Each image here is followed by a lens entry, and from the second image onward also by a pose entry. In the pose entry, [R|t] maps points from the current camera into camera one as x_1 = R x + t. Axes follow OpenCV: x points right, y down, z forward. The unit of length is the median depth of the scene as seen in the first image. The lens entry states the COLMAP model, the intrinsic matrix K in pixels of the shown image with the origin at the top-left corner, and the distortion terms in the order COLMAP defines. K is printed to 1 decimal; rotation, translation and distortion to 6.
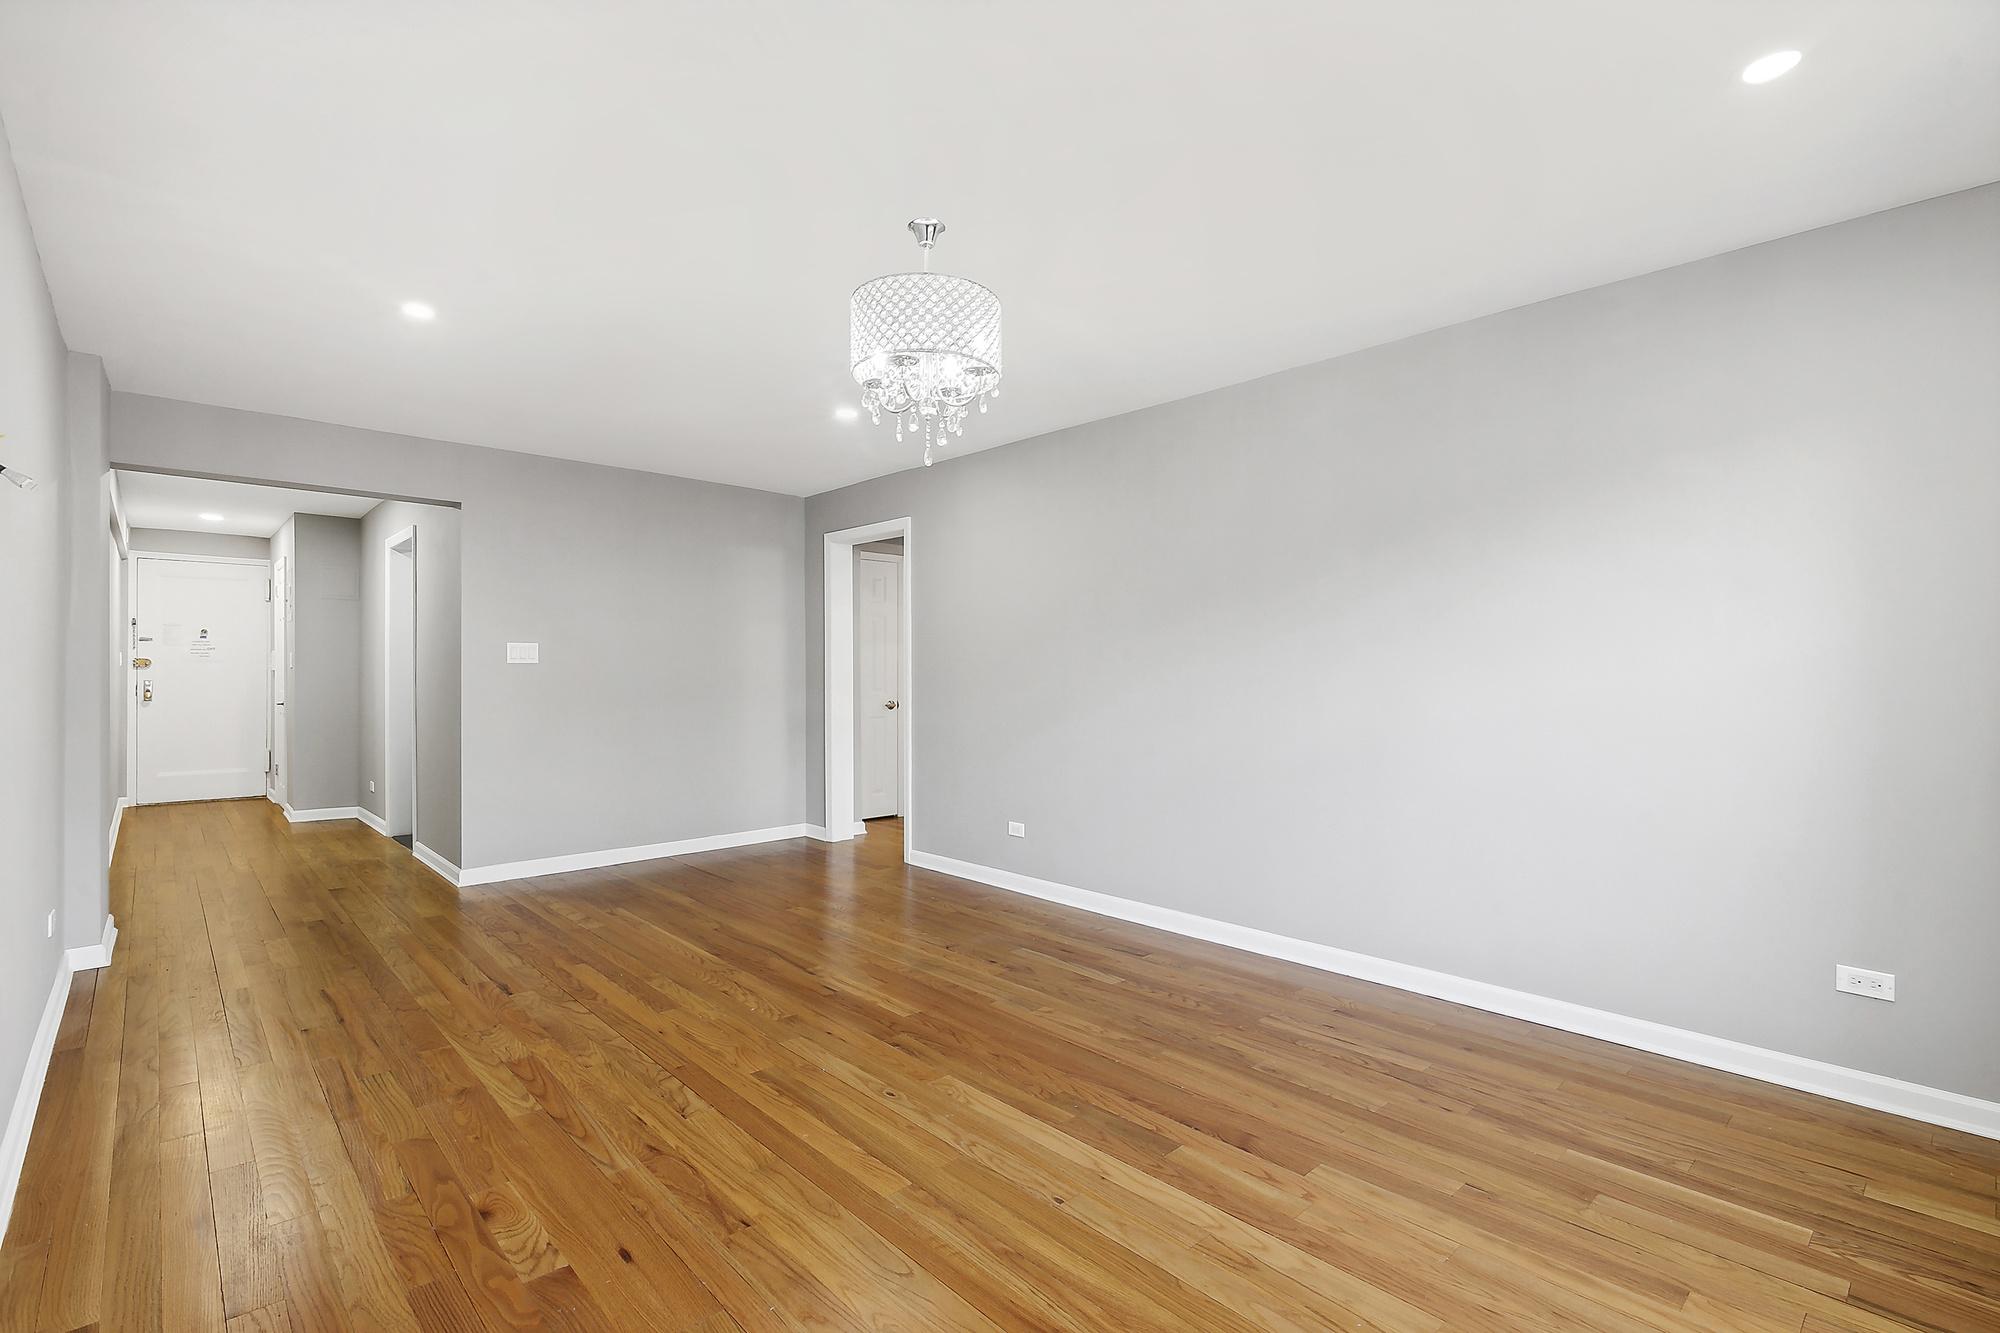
lens RADIAL K [[929.7, 0, 999.0], [0, 929.7, 666.4], [0, 0, 1]] dist [-0.000687, -0.000111]
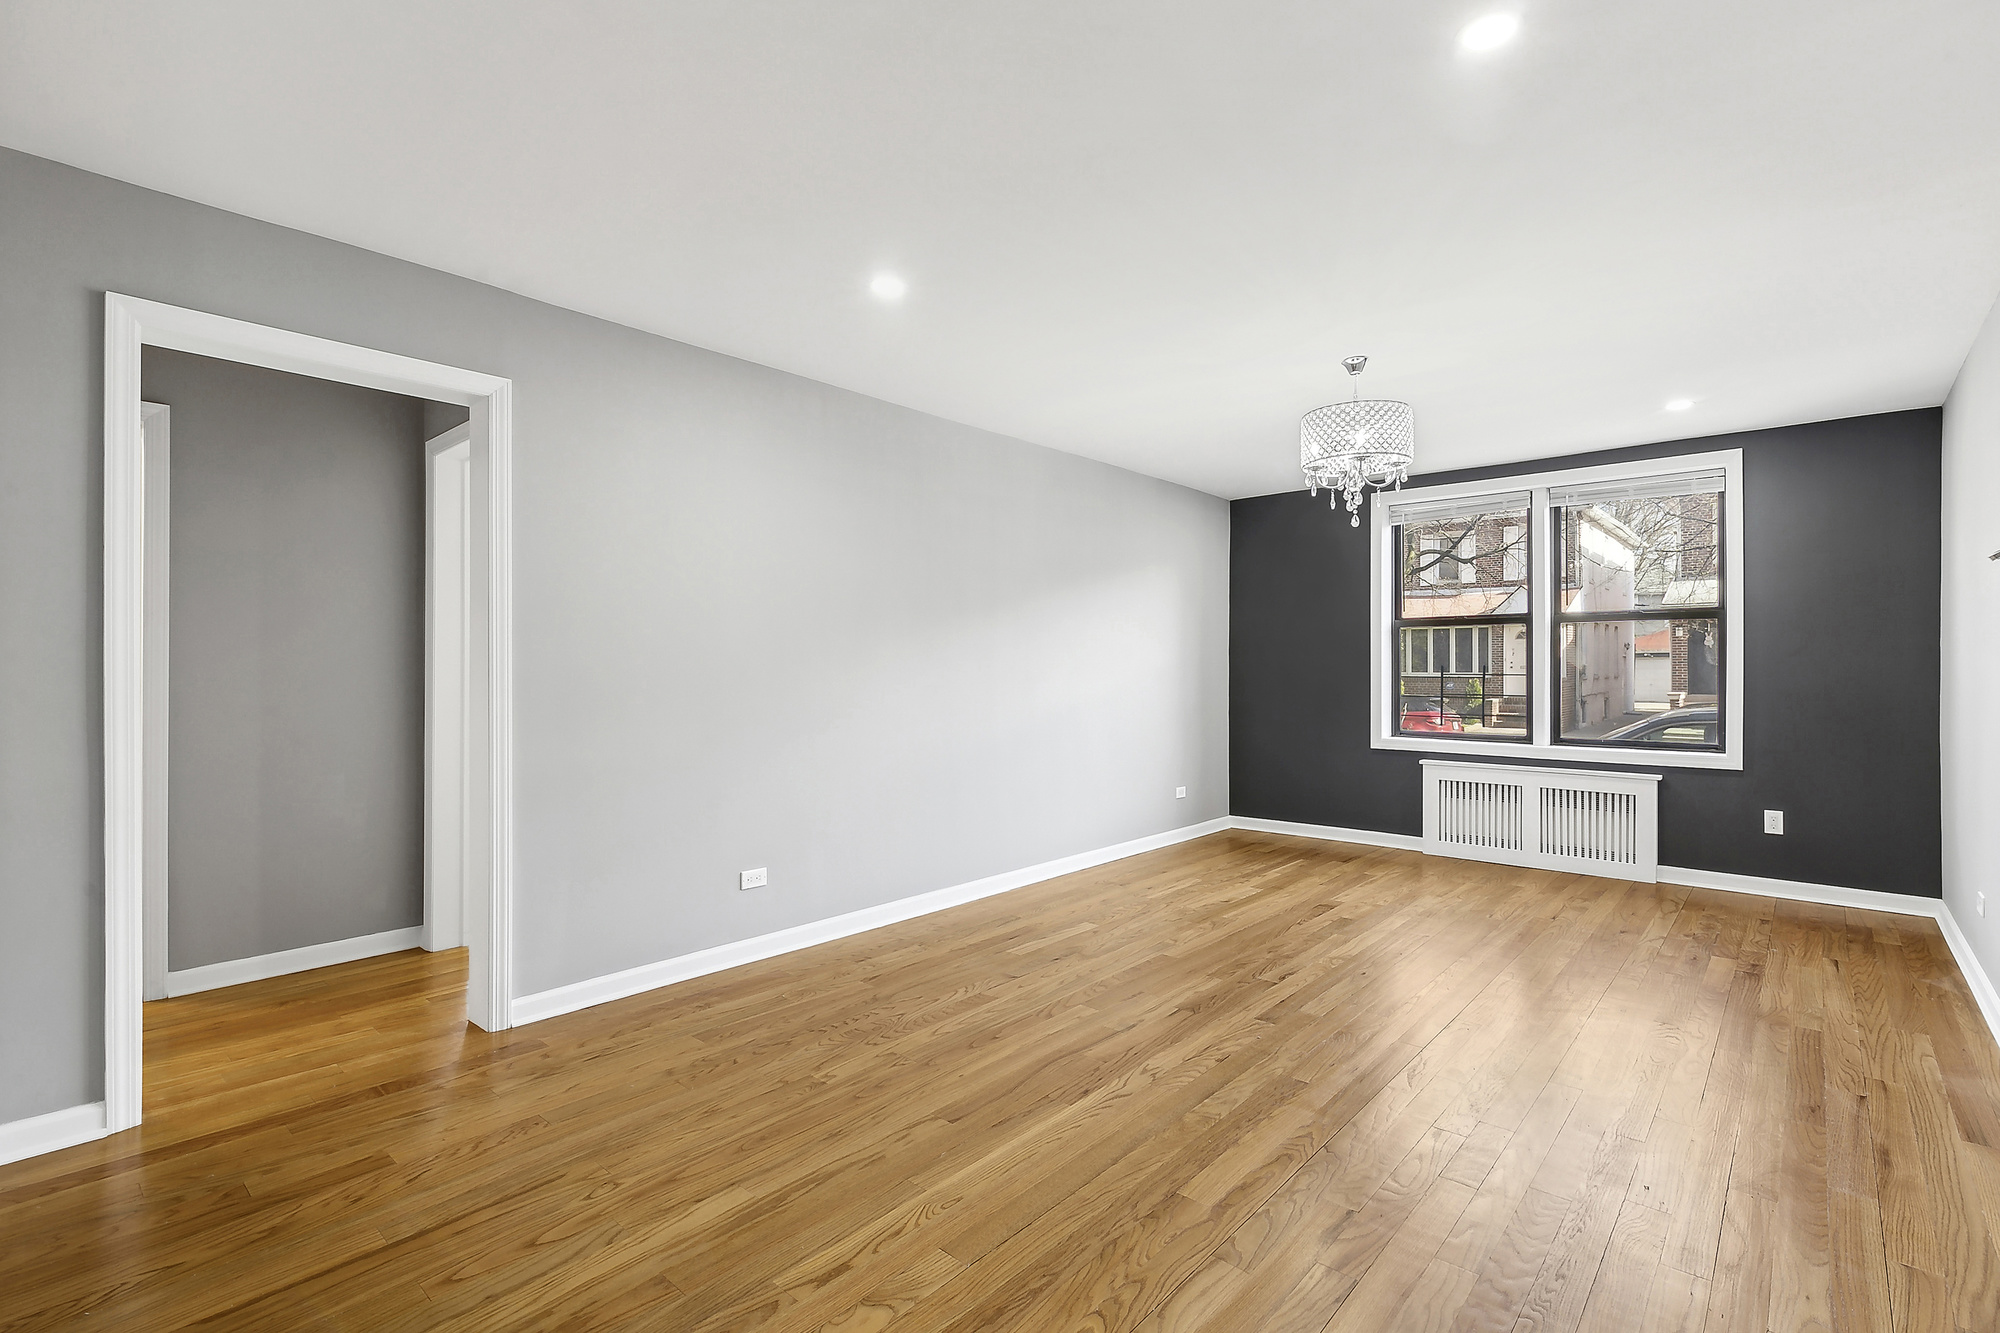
lens RADIAL K [[929.7, 0, 997.4], [0, 929.7, 661.7], [0, 0, 1]] dist [-0.000687, -0.000111]
pose [[-0.109582, 0.004969, 0.993965, -1.087462], [-0.005360, 0.999970, -0.005590, 0.004388], [-0.993963, -0.005941, -0.109552, 1.285777]]
